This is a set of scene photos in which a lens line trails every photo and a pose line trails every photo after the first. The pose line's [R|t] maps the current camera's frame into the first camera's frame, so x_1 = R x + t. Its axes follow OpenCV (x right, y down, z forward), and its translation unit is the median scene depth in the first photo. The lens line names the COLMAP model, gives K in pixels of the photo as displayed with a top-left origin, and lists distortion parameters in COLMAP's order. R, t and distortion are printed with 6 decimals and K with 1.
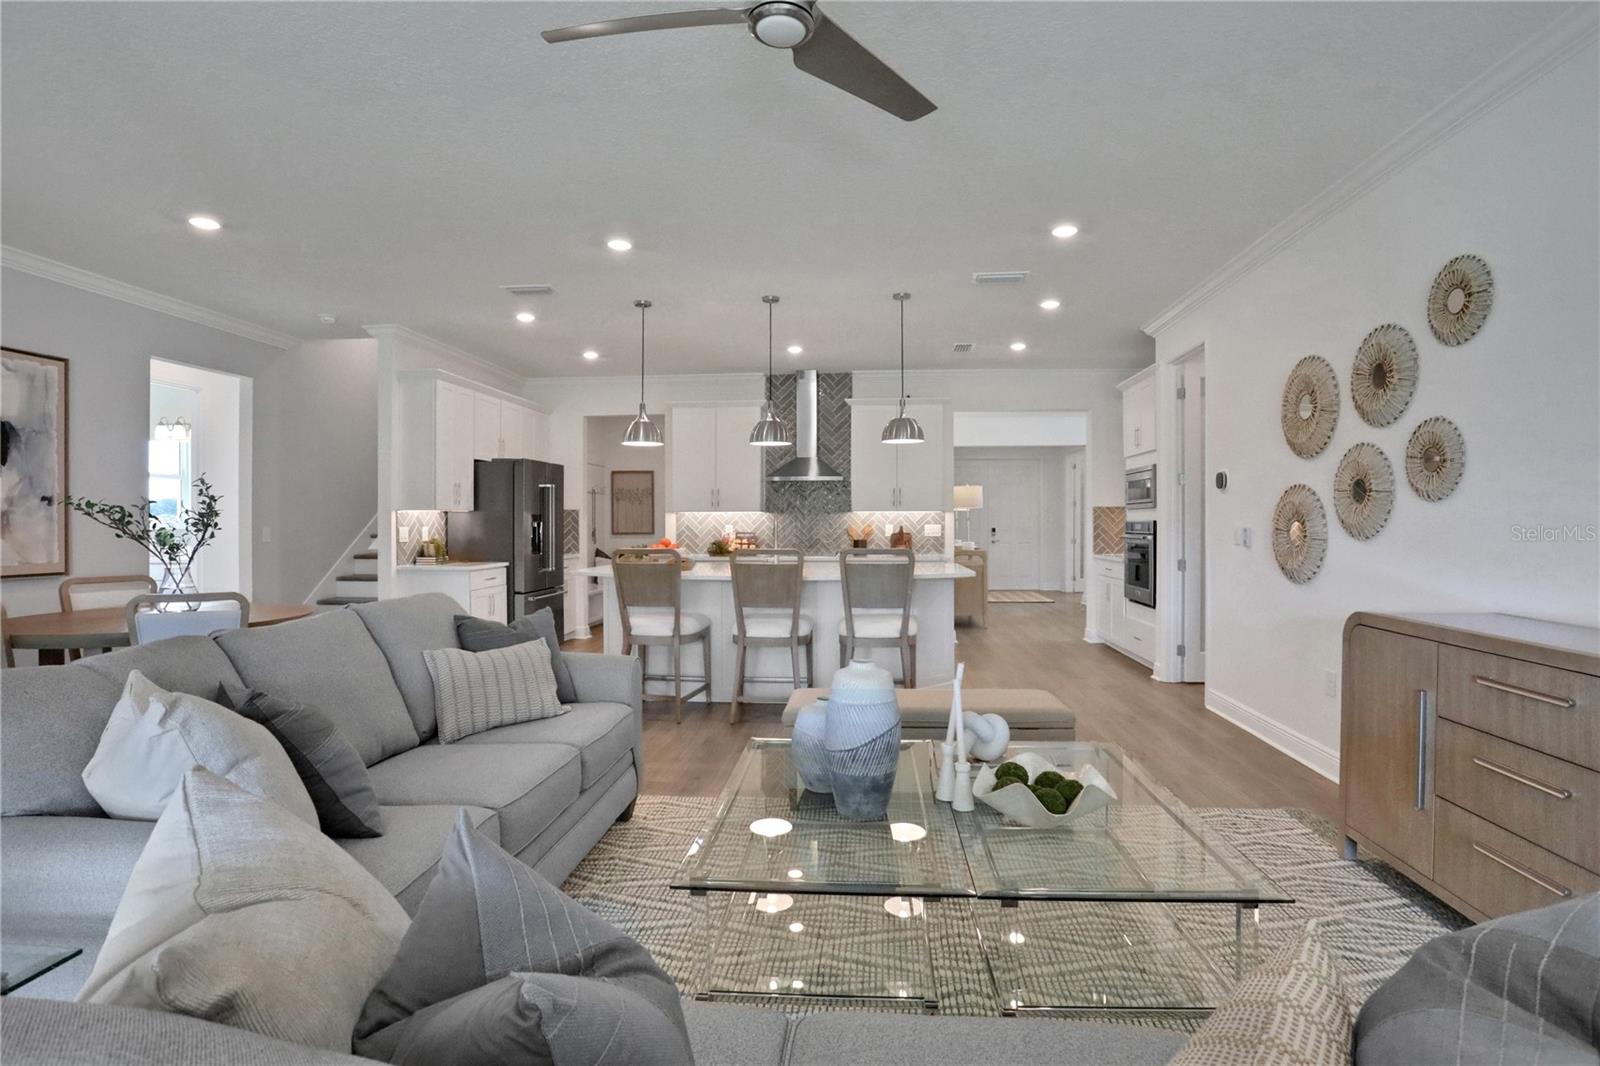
lens RADIAL K [[811.8, 0, 795.2], [0, 811.8, 523.8], [0, 0, 1]] dist [-0.066204, 0.036505]
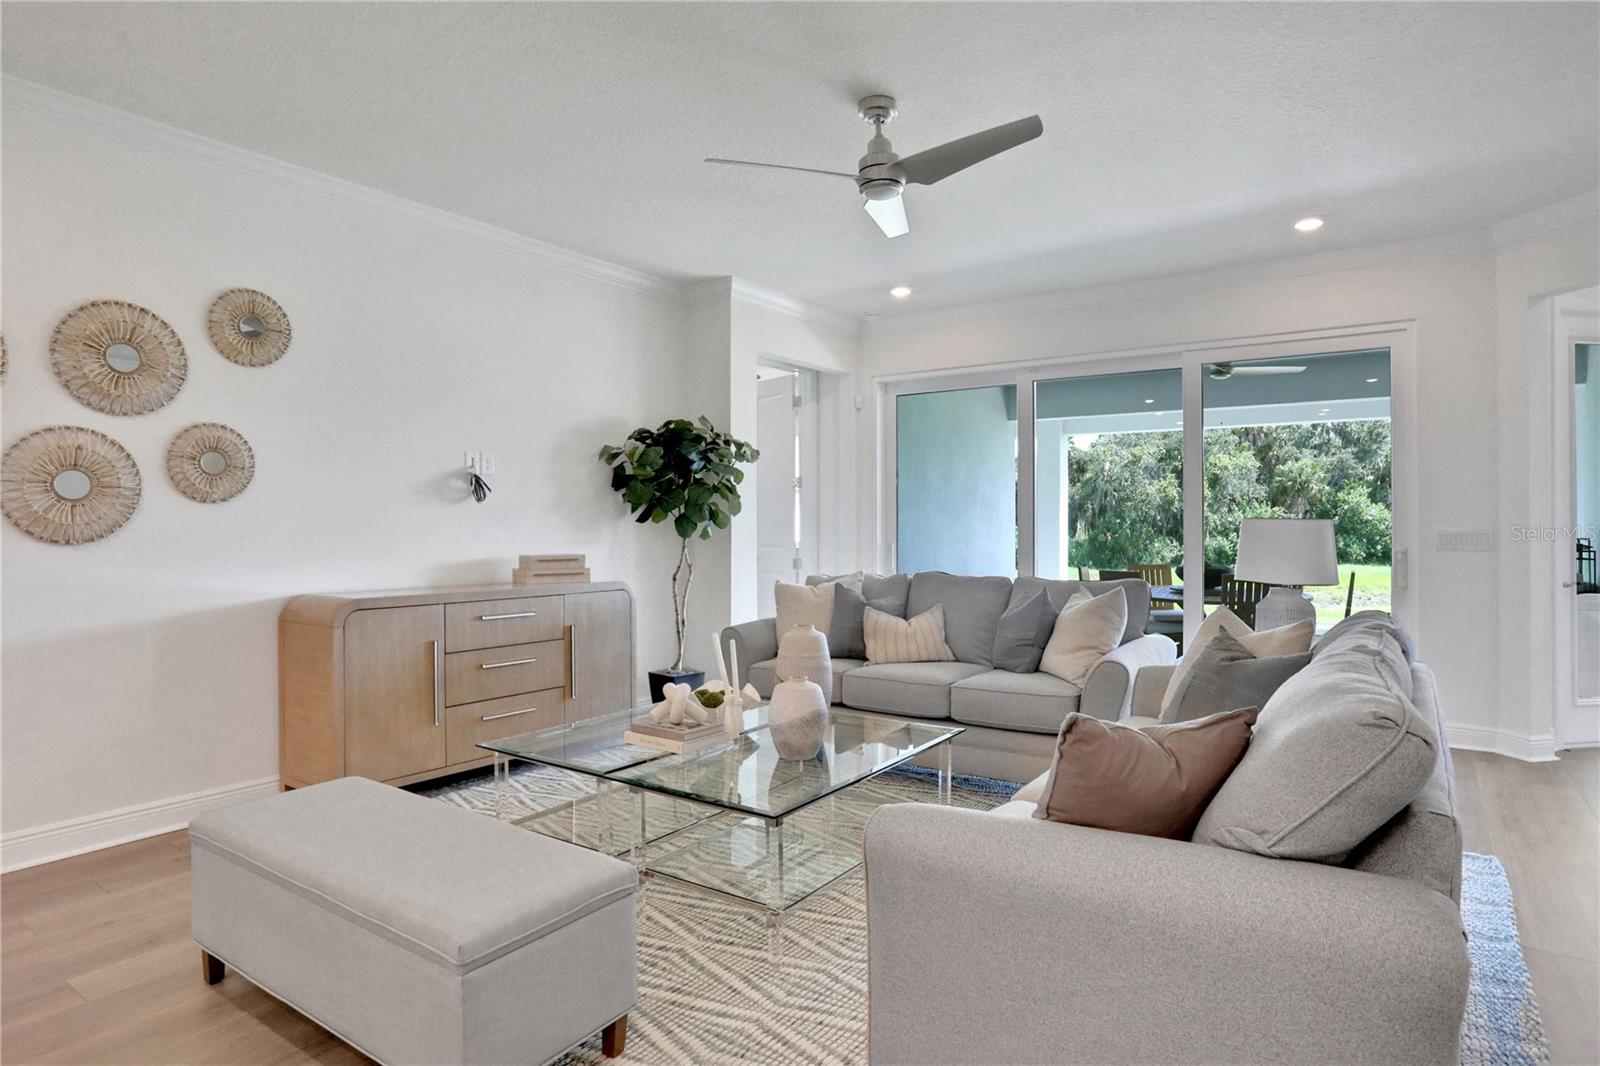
lens RADIAL K [[891.8, 0, 800.0], [0, 891.8, 525.9], [0, 0, 1]] dist [-0.084825, 0.054014]
pose [[-0.870031, 0.004572, 0.492975, -0.431524], [0.004996, 0.999987, -0.000457, 0.006548], [-0.492971, 0.002065, -0.870043, 1.591425]]
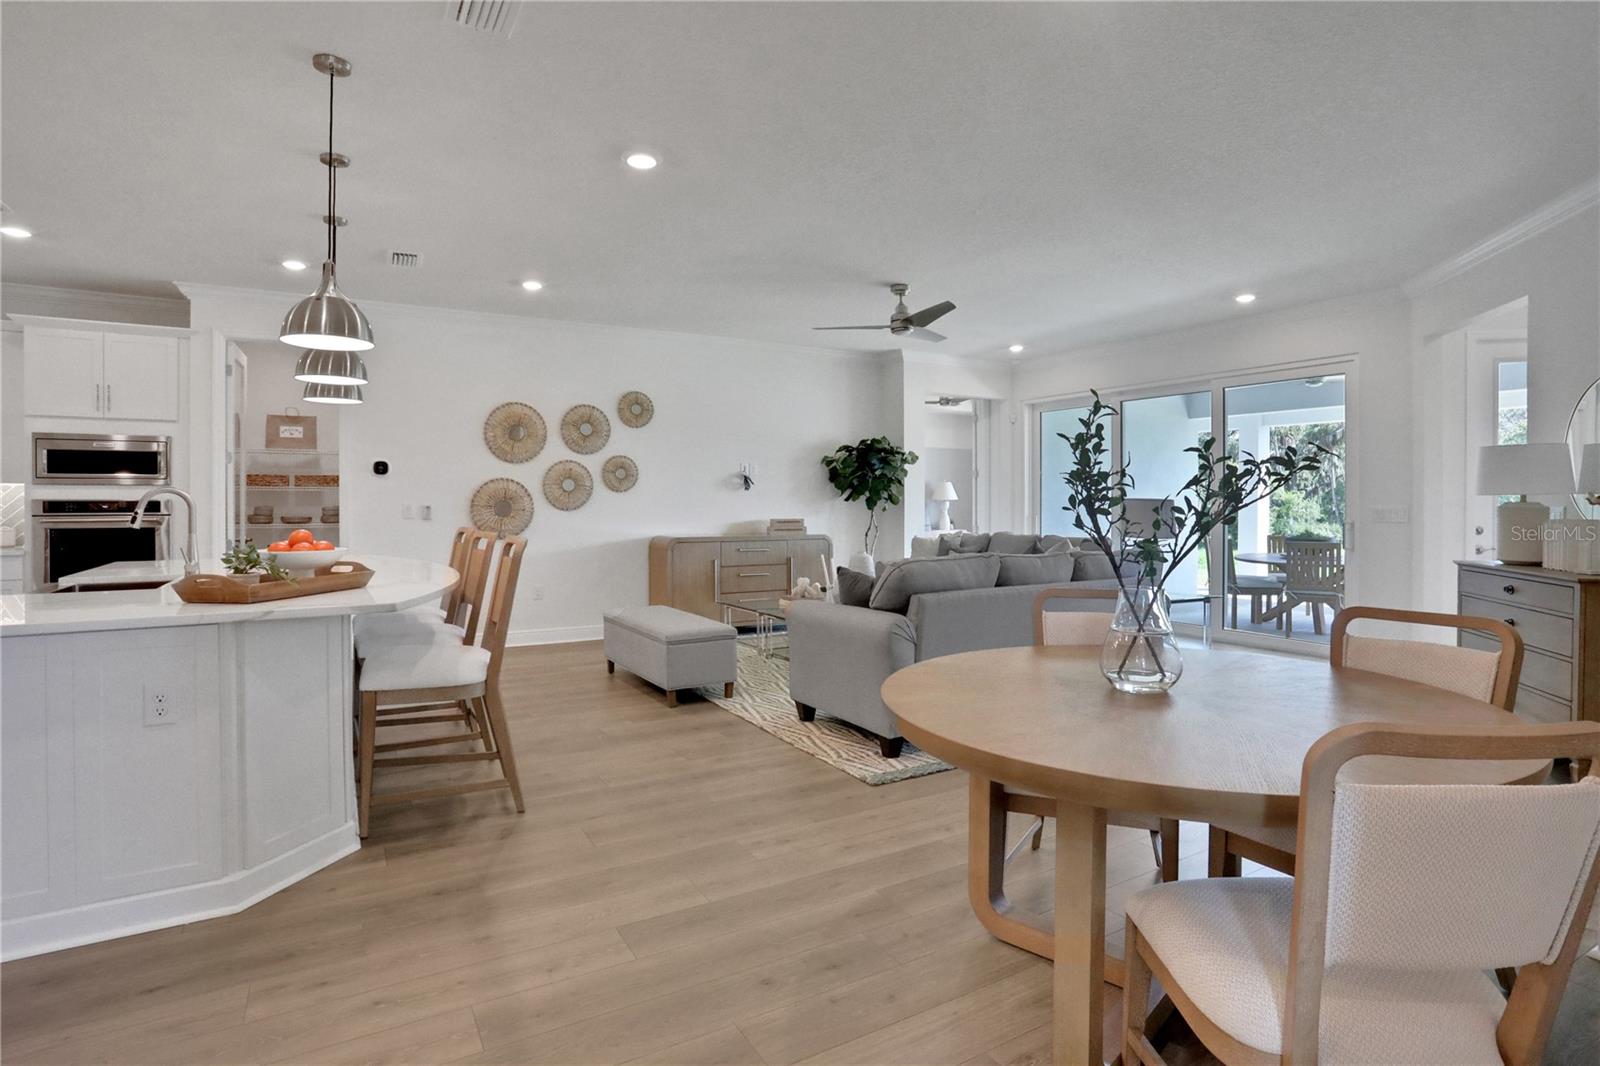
lens RADIAL K [[811.8, 0, 795.2], [0, 811.8, 523.8], [0, 0, 1]] dist [-0.066204, 0.036505]
pose [[-0.586260, -0.017347, 0.809937, -1.373677], [0.001089, 0.999753, 0.022201, 0.012624], [-0.810122, 0.013897, -0.586097, 1.936726]]
